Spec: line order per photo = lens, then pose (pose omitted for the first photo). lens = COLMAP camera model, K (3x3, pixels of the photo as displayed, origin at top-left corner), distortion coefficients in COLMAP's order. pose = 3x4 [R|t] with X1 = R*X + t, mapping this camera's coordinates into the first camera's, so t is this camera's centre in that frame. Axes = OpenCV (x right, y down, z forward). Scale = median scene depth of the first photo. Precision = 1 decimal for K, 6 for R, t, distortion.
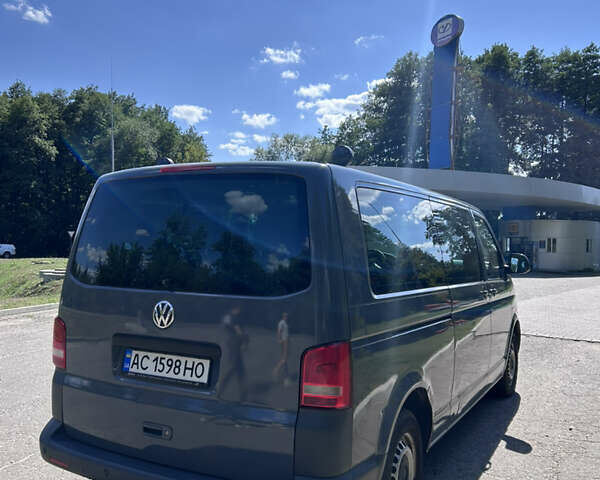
lens RADIAL K [[640.9, 0, 300.0], [0, 640.9, 240.0], [0, 0, 1]] dist [-0.003675, -0.017689]
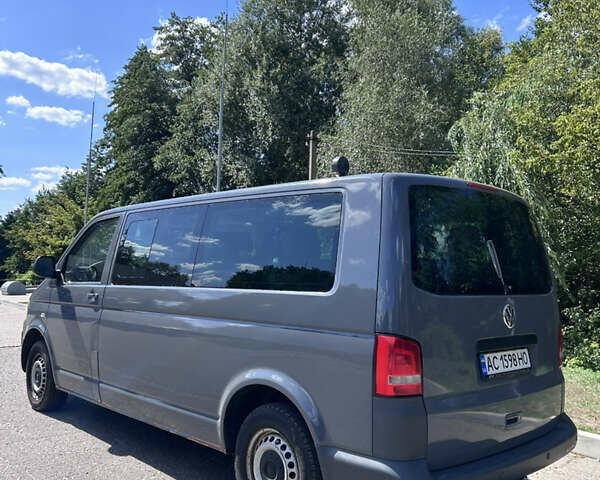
lens RADIAL K [[640.9, 0, 300.0], [0, 640.9, 240.0], [0, 0, 1]] dist [-0.003675, -0.017689]
pose [[0.273235, 0.040478, 0.961095, -1.374535], [-0.027236, 0.999039, -0.034333, 0.030455], [-0.961562, -0.016795, 0.274075, 1.023249]]
